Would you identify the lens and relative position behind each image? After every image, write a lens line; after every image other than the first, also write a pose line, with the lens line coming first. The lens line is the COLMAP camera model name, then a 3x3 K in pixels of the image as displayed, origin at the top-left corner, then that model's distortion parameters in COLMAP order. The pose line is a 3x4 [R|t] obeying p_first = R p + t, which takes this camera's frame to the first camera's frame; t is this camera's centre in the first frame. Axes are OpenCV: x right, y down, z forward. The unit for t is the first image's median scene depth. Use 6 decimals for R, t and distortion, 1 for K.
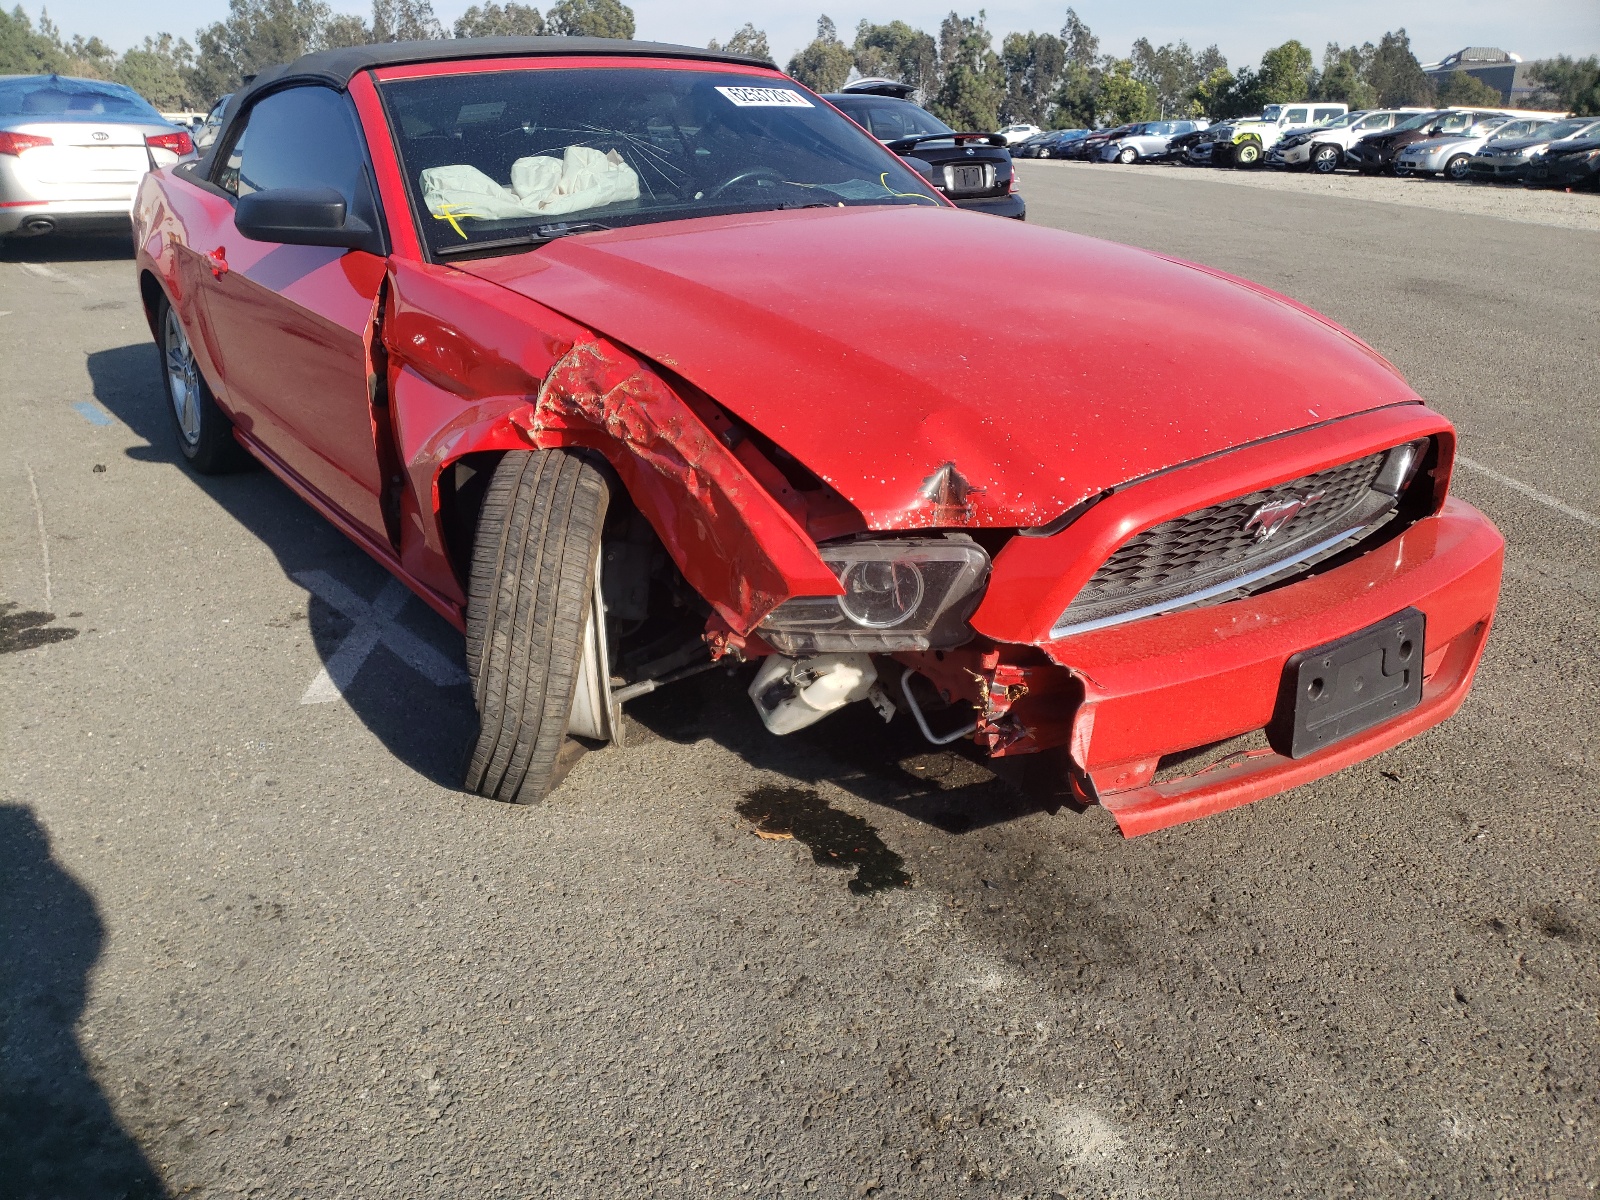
lens RADIAL K [[1363.4, 0, 800.0], [0, 1363.4, 600.0], [0, 0, 1]] dist [0.108441, -0.161527]
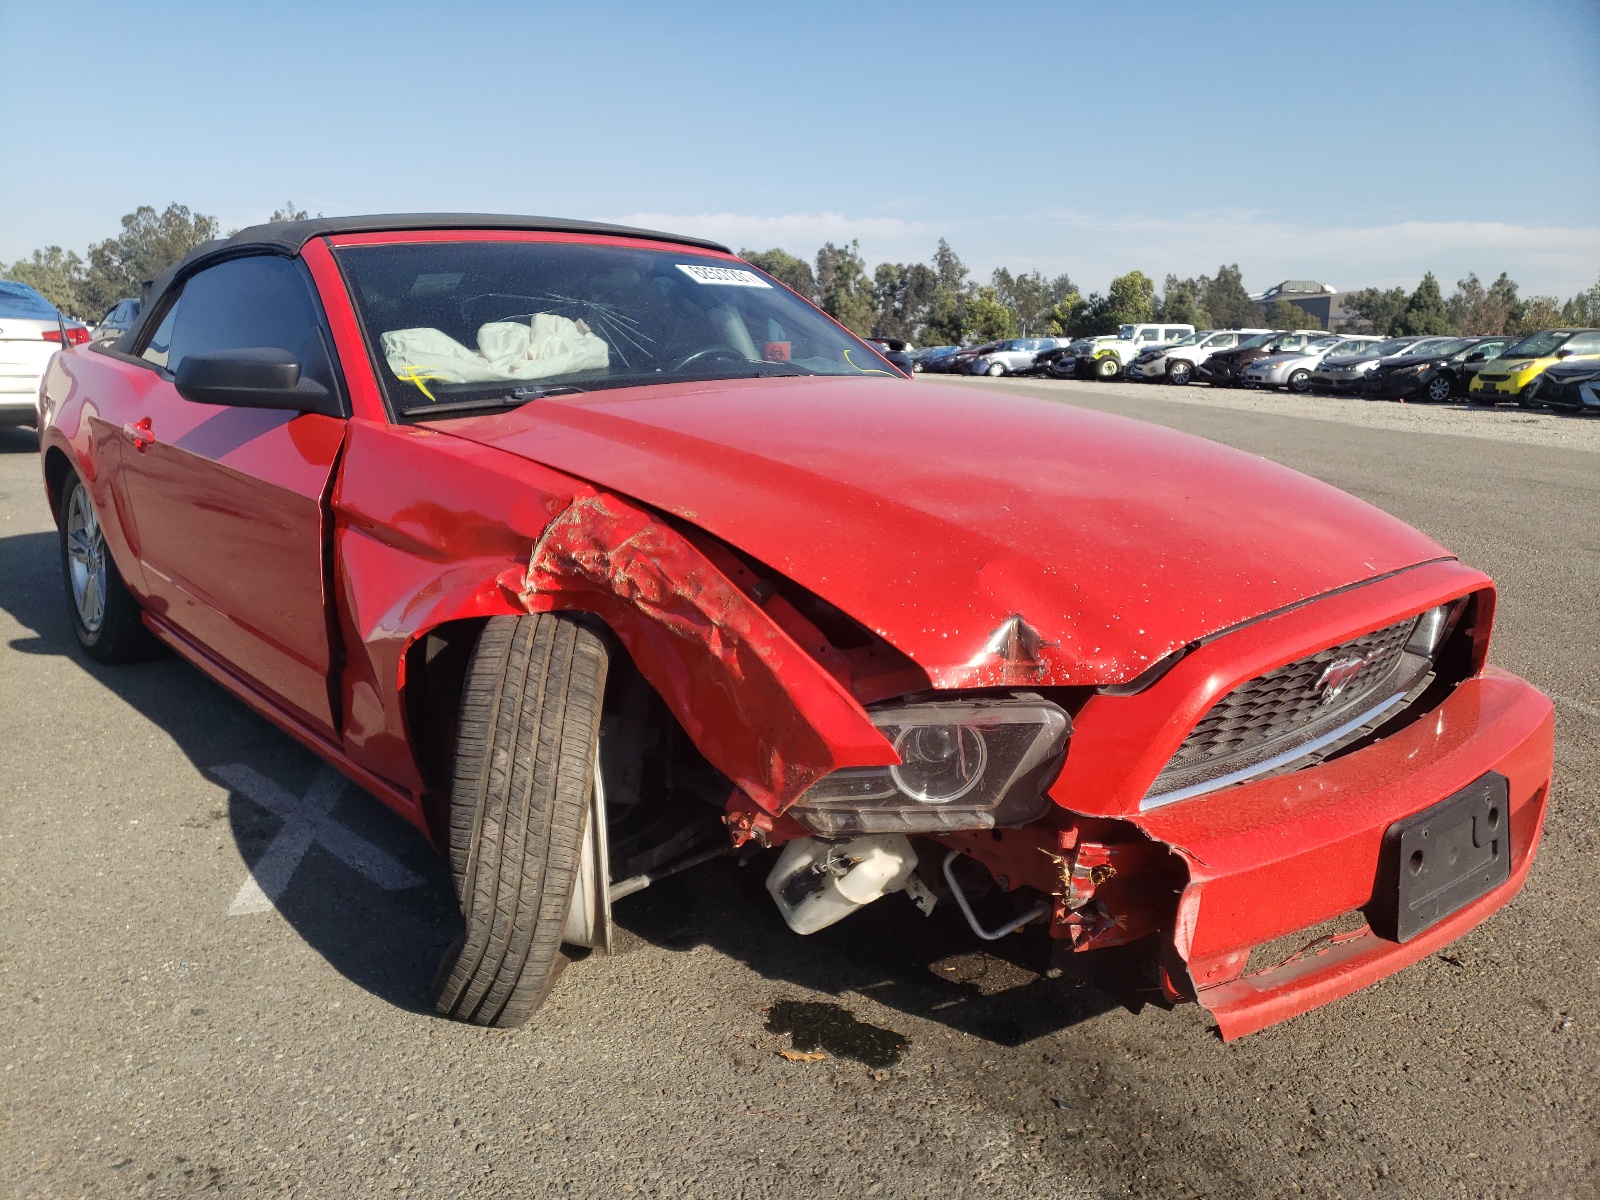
lens RADIAL K [[1269.8, 0, 734.2], [0, 1269.8, 598.6], [0, 0, 1]] dist [0.084513, -0.087801]
pose [[0.995387, -0.006324, 0.095733, -0.140407], [0.021592, 0.986993, -0.159305, 0.017233], [-0.093481, 0.160637, 0.982577, 0.167141]]
